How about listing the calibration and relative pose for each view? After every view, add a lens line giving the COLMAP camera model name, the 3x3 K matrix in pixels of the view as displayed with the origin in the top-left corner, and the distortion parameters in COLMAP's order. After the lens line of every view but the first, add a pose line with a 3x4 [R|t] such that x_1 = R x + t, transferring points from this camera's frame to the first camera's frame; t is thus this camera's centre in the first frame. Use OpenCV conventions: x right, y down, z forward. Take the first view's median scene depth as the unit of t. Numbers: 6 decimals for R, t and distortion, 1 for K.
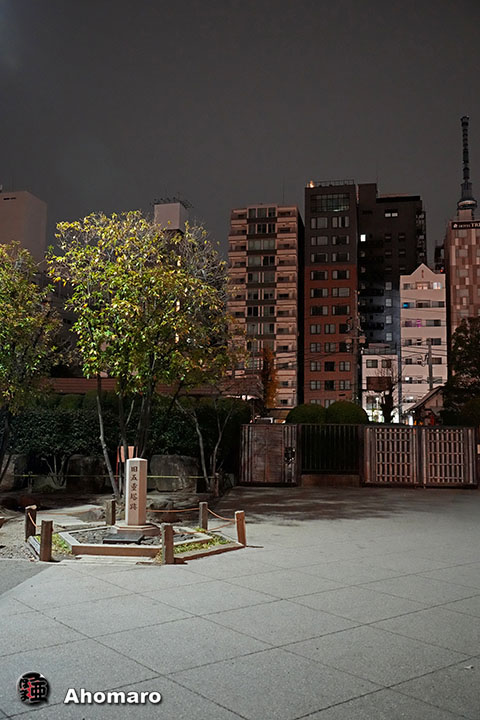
lens RADIAL K [[652.7, 0, 240.0], [0, 652.7, 360.0], [0, 0, 1]] dist [-0.000720, 0.000169]
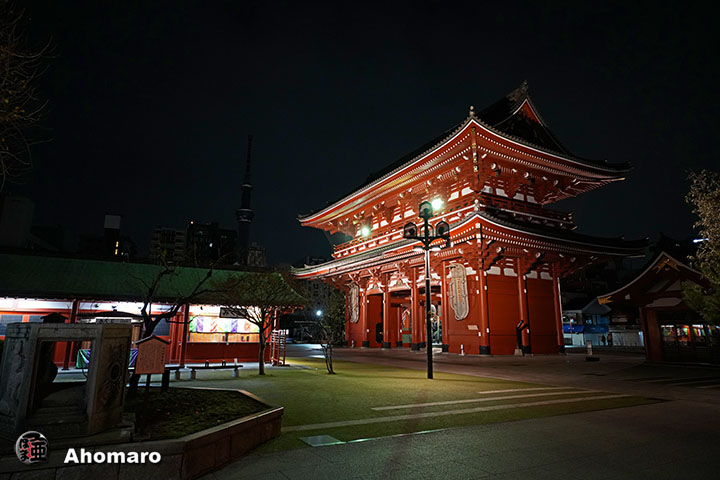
lens RADIAL K [[432.5, 0, 360.0], [0, 432.5, 240.0], [0, 0, 1]] dist [-0.000966, -0.000216]
pose [[0.818504, 0.118772, 0.562089, -0.267579], [-0.057984, 0.990479, -0.124859, -0.046722], [-0.571567, 0.069605, 0.817598, -0.621052]]
